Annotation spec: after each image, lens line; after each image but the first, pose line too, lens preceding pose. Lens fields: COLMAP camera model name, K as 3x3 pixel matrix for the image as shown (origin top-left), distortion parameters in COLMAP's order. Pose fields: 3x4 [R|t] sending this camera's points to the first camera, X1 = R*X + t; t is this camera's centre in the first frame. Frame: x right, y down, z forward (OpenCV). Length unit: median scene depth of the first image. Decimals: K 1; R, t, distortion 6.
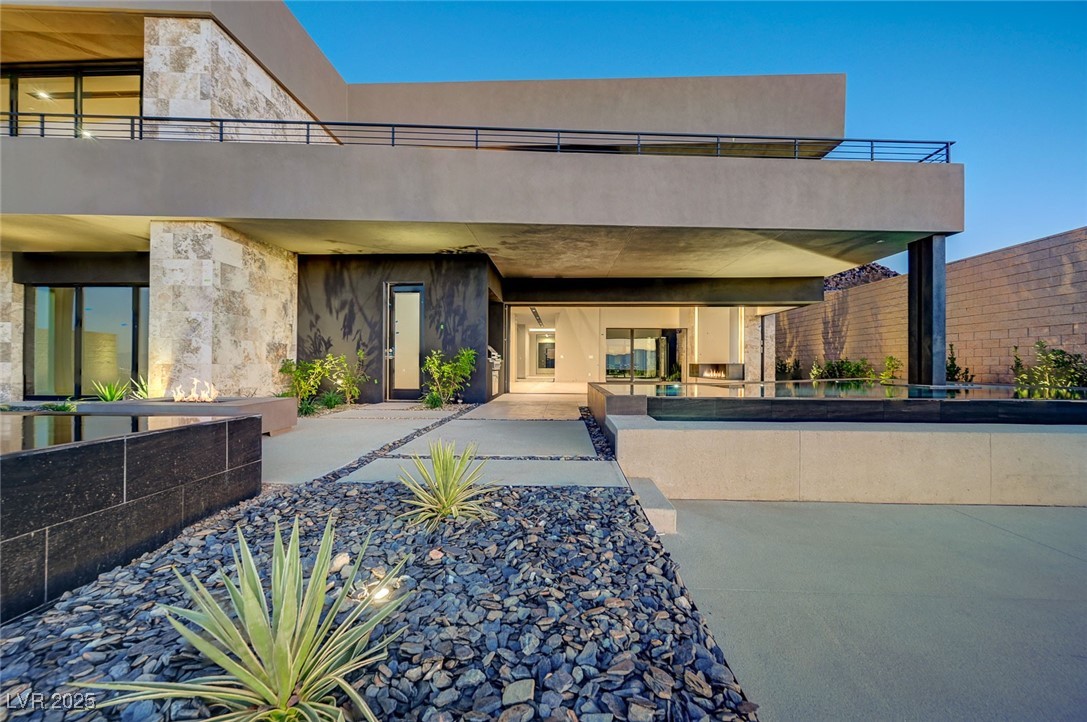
lens RADIAL K [[436.7, 0, 547.0], [0, 436.7, 363.0], [0, 0, 1]] dist [-0.001497, -0.001341]
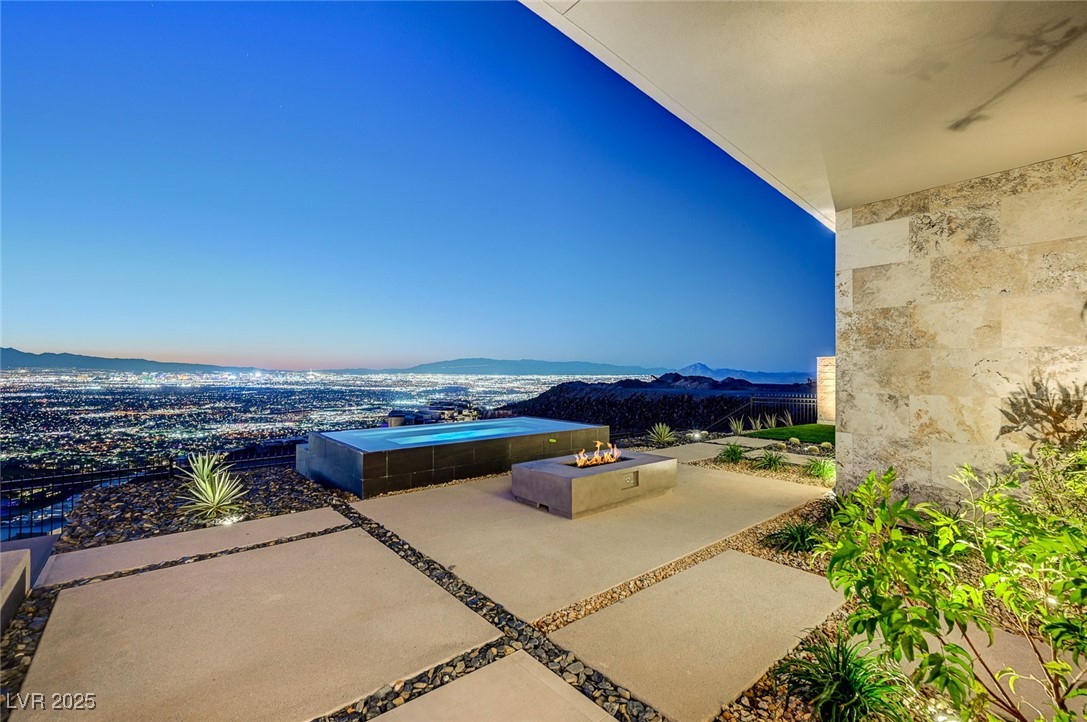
lens RADIAL K [[471.7, 0, 539.1], [0, 471.7, 368.5], [0, 0, 1]] dist [0.000133, 0.001196]
pose [[-0.745502, -0.007467, -0.666461, 0.023645], [-0.000098, 0.999938, -0.011094, -0.065270], [0.666503, -0.008205, -0.745457, 0.951519]]
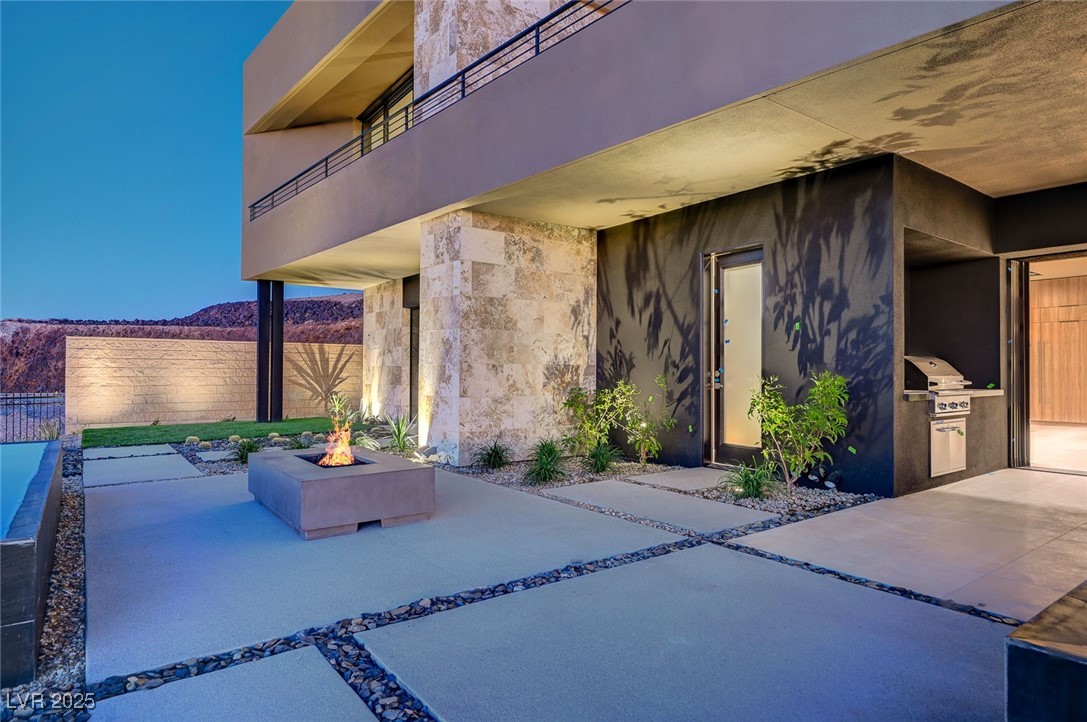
lens RADIAL K [[623.1, 0, 542.9], [0, 623.1, 362.2], [0, 0, 1]] dist [-0.007021, 0.000874]
pose [[0.617703, -0.013574, -0.786294, 0.130611], [0.003083, 0.999885, -0.014840, -0.032896], [0.786405, 0.006742, 0.617674, 0.346126]]
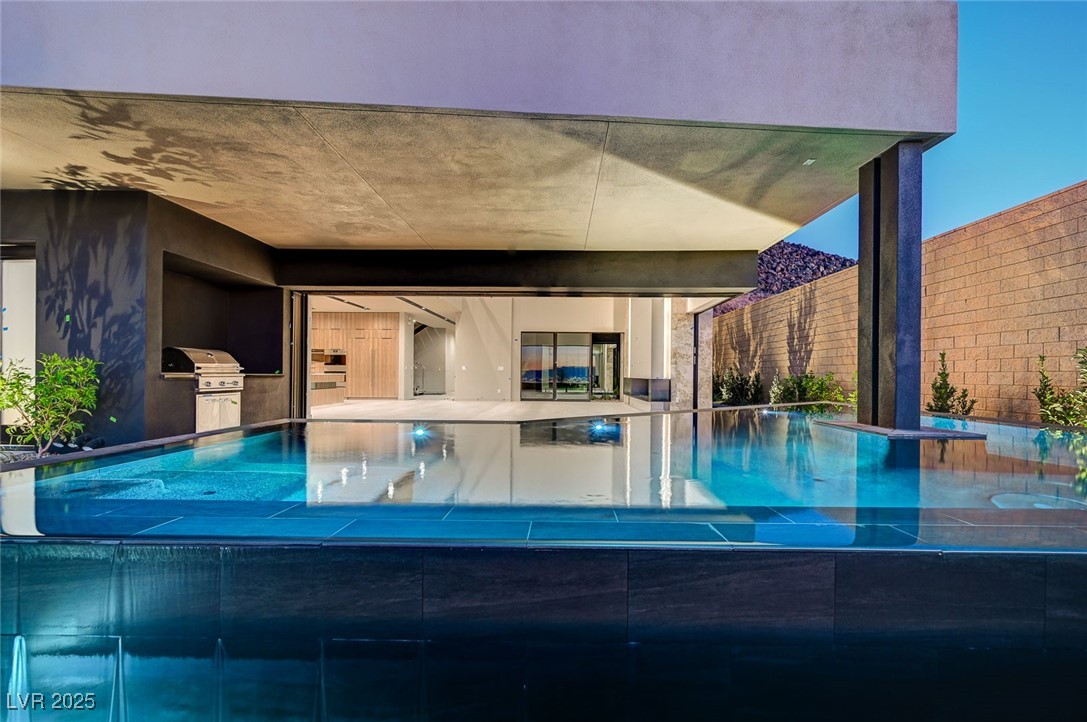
lens RADIAL K [[436.7, 0, 579.0], [0, 436.7, 375.7], [0, 0, 1]] dist [-0.001497, -0.001341]
pose [[0.999465, 0.002485, 0.032603, 0.408701], [-0.002708, 0.999973, 0.006783, -0.013226], [-0.032586, -0.006868, 0.999445, 0.410360]]
